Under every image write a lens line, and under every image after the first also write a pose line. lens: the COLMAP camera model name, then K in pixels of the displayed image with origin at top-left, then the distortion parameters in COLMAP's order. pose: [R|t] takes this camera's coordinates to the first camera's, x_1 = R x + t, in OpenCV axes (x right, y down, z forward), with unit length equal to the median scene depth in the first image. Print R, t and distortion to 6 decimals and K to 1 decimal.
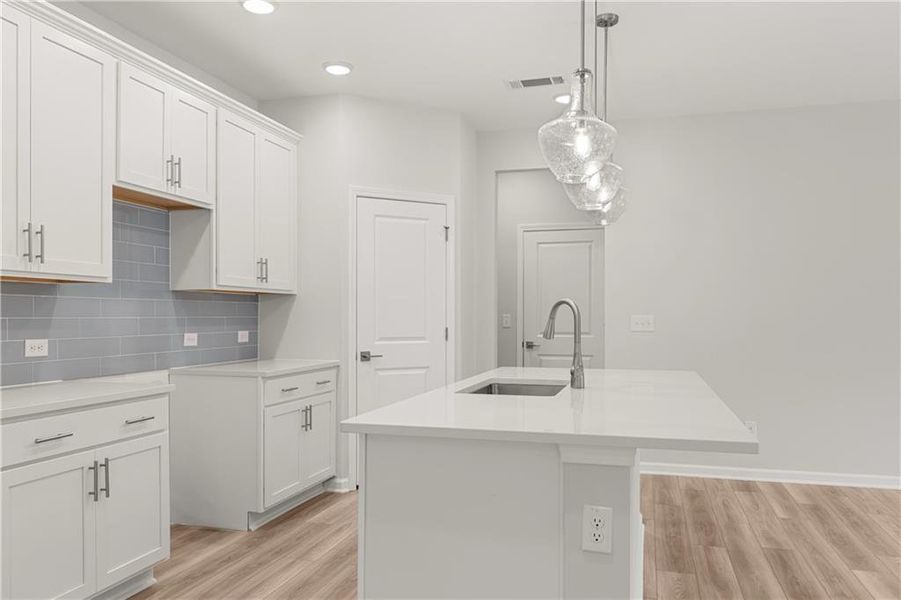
lens RADIAL K [[758.9, 0, 450.5], [0, 758.9, 300.0], [0, 0, 1]] dist [0.107834, 0.001091]
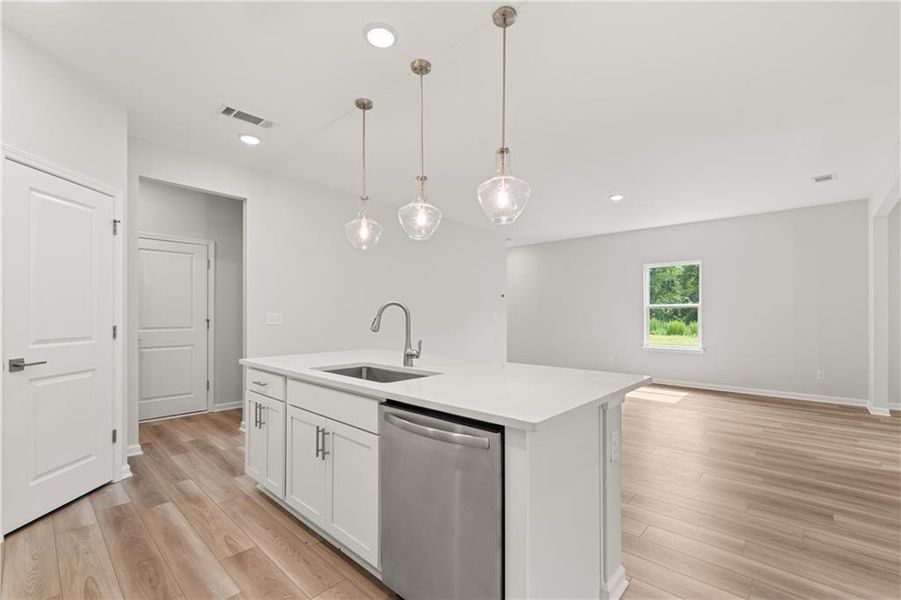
lens RADIAL K [[414.8, 0, 454.0], [0, 414.8, 309.9], [0, 0, 1]] dist [0.106836, -0.000032]
pose [[0.467752, 0.007472, 0.883828, -0.357153], [-0.018657, 0.999825, 0.001421, 0.009138], [-0.883663, -0.017154, 0.467810, 0.432348]]
